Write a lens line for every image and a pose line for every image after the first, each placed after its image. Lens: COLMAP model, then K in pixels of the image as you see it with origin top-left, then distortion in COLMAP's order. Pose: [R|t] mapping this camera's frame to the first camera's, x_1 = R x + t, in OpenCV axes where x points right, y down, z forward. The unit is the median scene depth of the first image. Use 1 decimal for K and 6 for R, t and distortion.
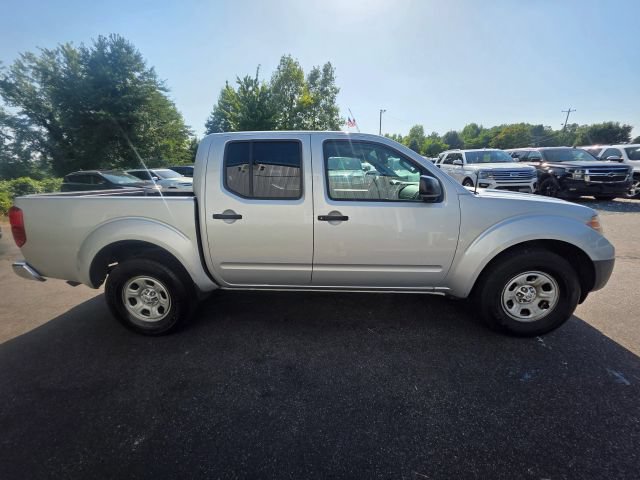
lens RADIAL K [[253.1, 0, 320.0], [0, 253.1, 240.0], [0, 0, 1]] dist [0.001517, 0.000182]
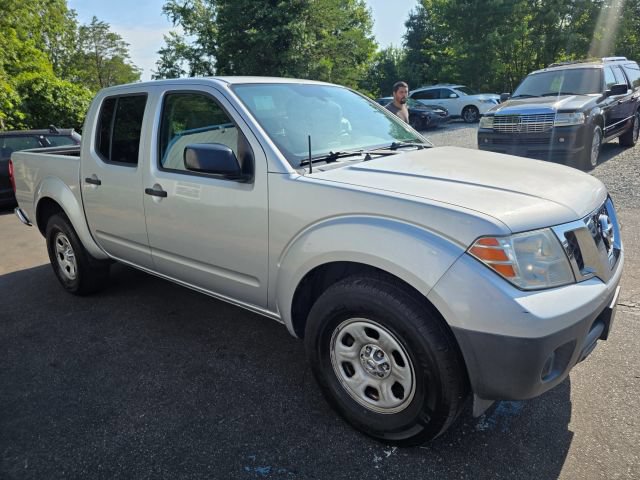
lens RADIAL K [[426.1, 0, 320.0], [0, 426.1, 240.0], [0, 0, 1]] dist [0.045638, -0.052162]
pose [[0.811875, 0.146210, -0.565227, 0.127323], [-0.112104, 0.989160, 0.094848, -0.012641], [0.572967, -0.013640, 0.819465, 0.018500]]
